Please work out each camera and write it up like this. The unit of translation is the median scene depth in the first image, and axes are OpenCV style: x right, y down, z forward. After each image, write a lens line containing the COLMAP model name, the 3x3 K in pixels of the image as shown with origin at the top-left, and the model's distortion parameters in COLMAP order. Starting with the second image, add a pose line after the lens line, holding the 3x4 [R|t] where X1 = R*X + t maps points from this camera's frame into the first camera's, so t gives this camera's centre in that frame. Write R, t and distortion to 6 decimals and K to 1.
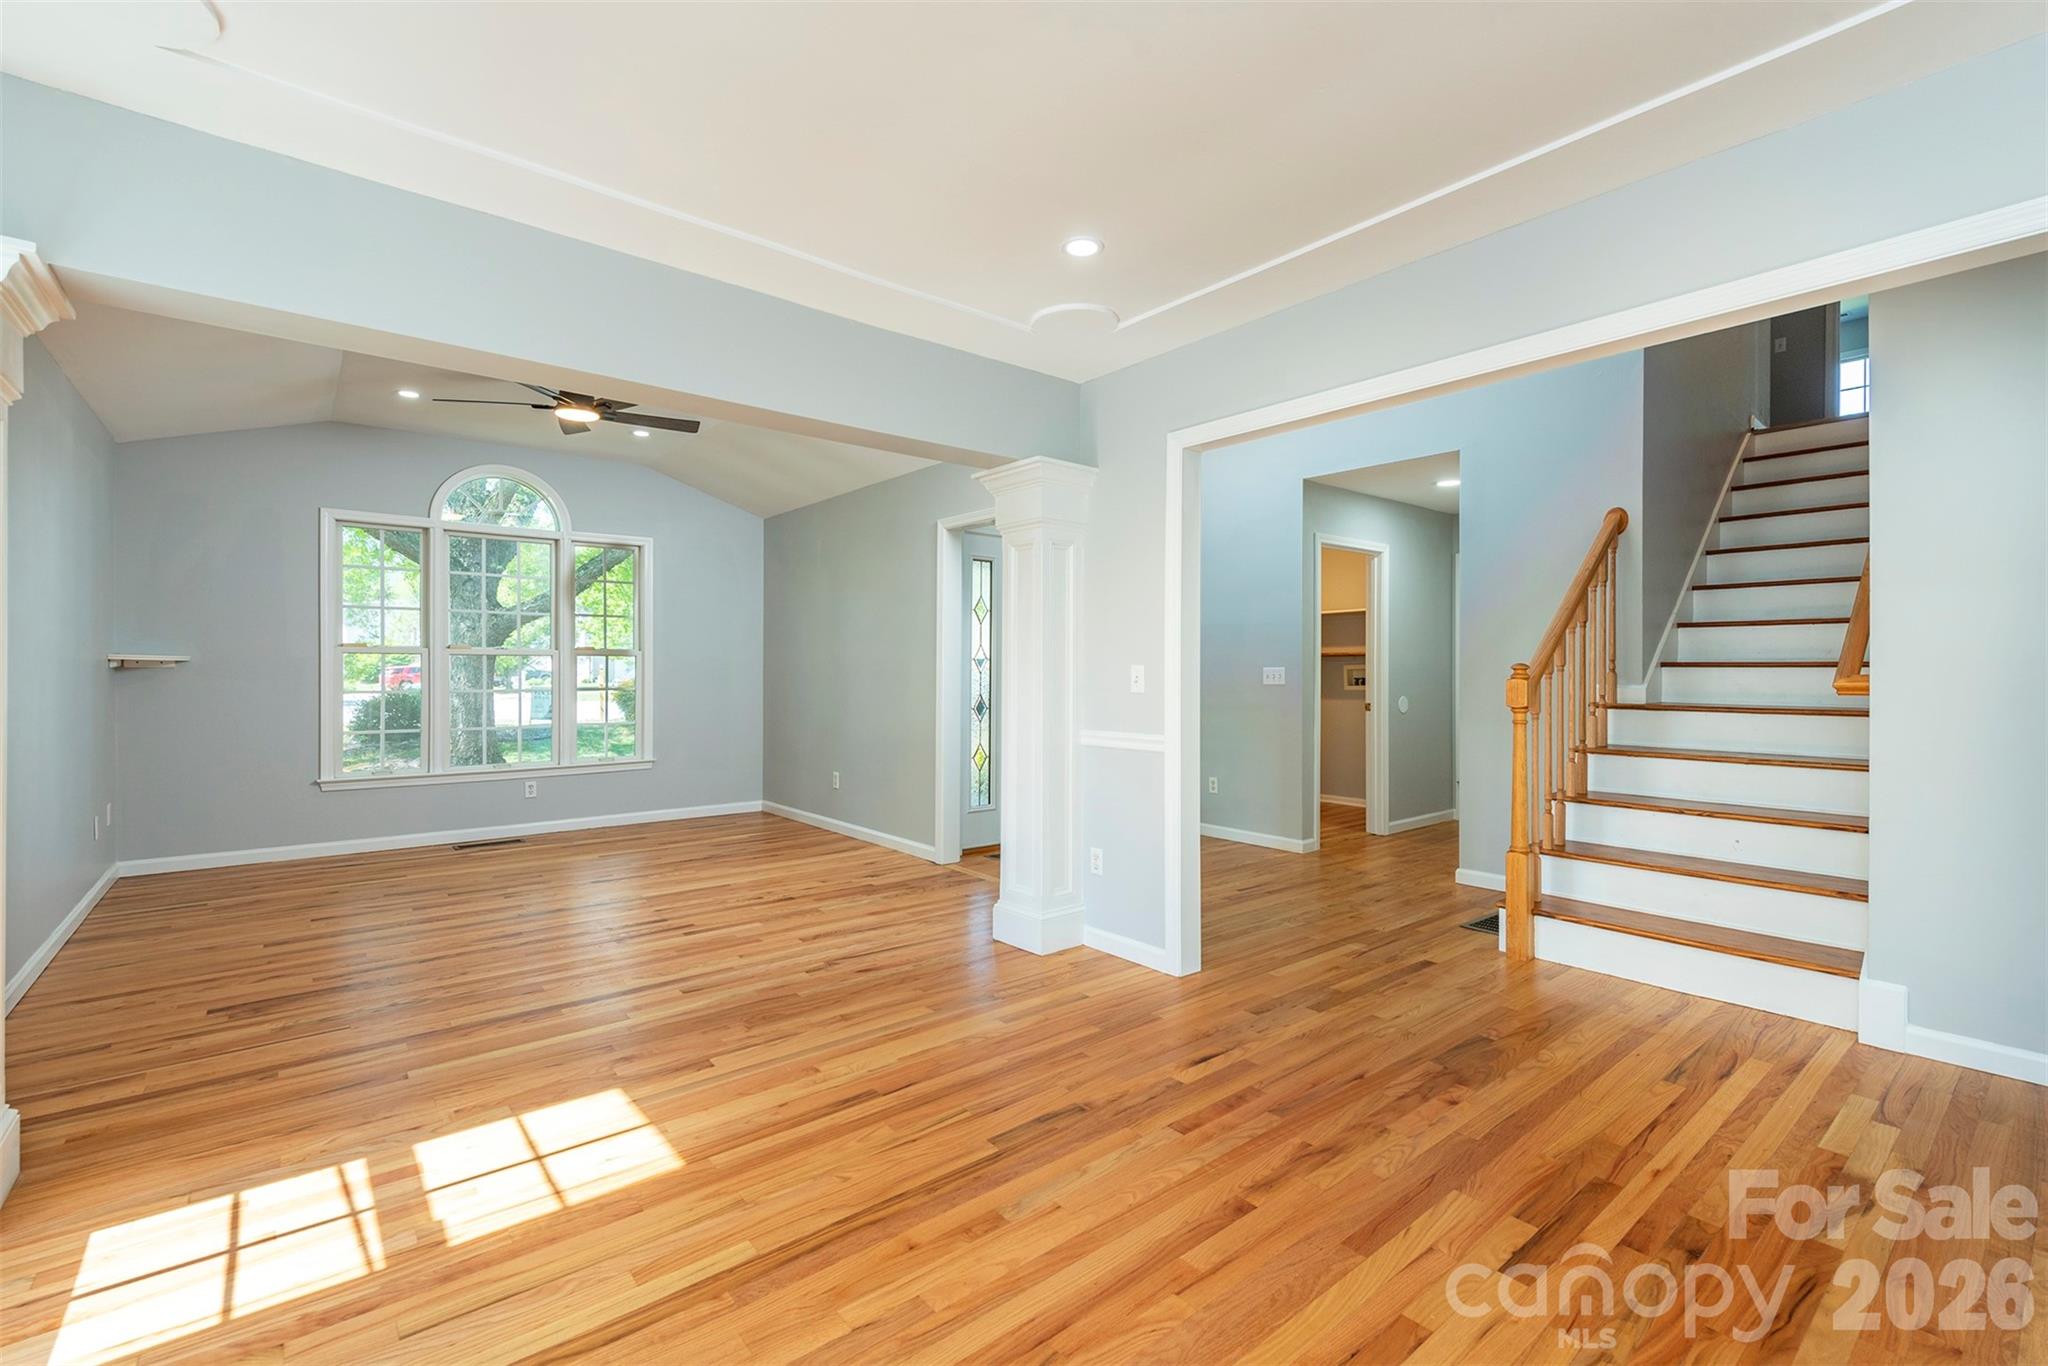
lens RADIAL K [[904.8, 0, 1020.9], [0, 904.8, 660.0], [0, 0, 1]] dist [0.018996, 0.009843]
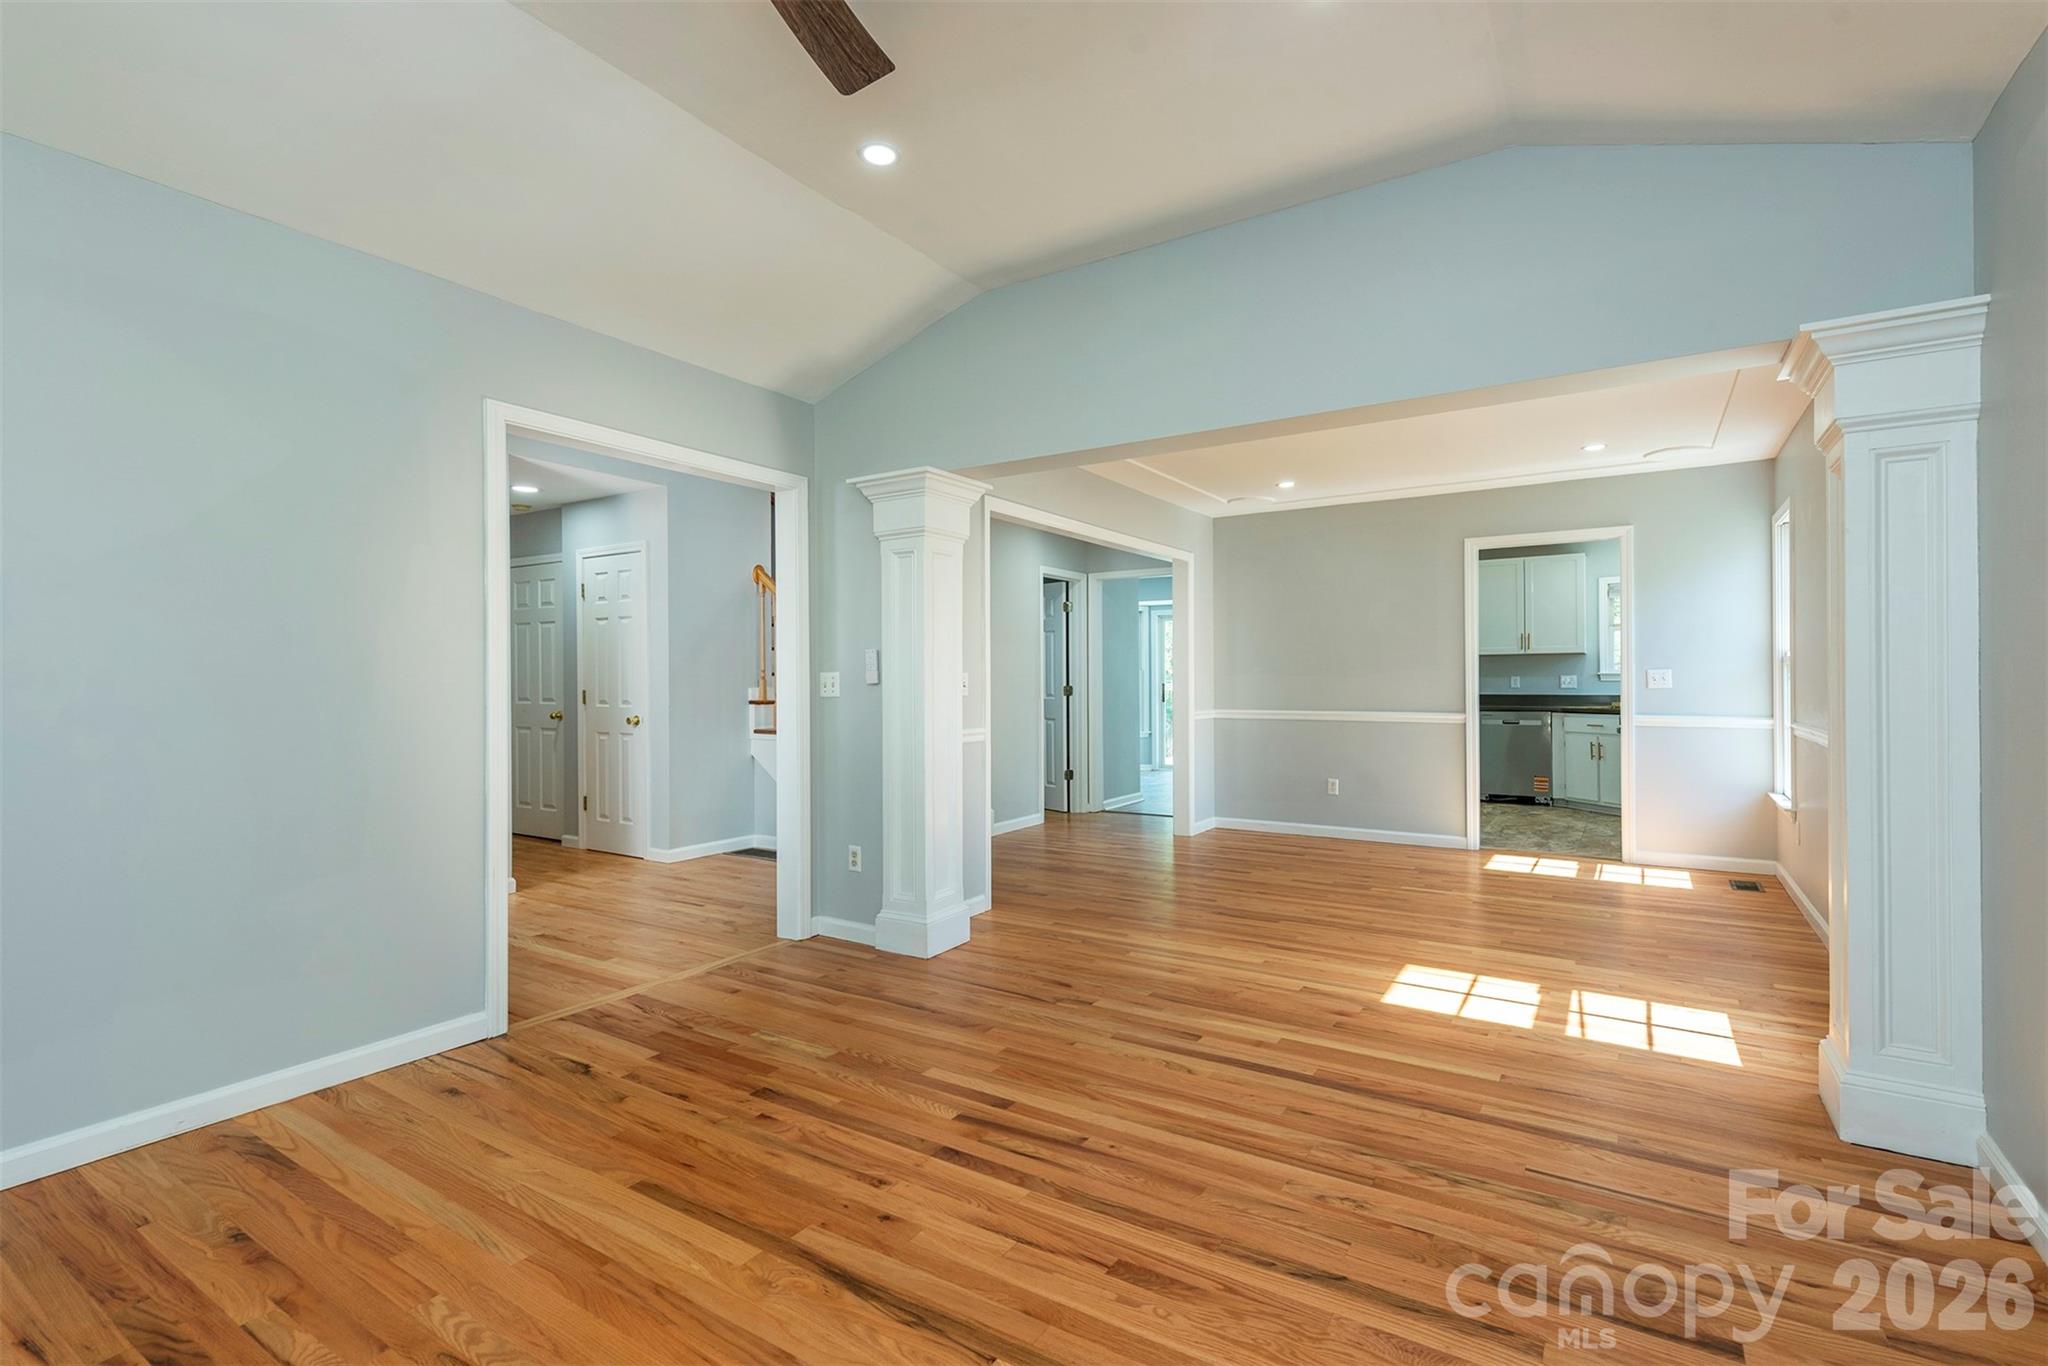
lens RADIAL K [[913.8, 0, 1030.3], [0, 913.8, 677.2], [0, 0, 1]] dist [0.015320, -0.007196]
pose [[-0.296577, 0.001377, 0.955008, -1.576448], [0.003591, 0.999994, -0.000327, 0.027846], [-0.955002, 0.003332, -0.296580, 1.921584]]
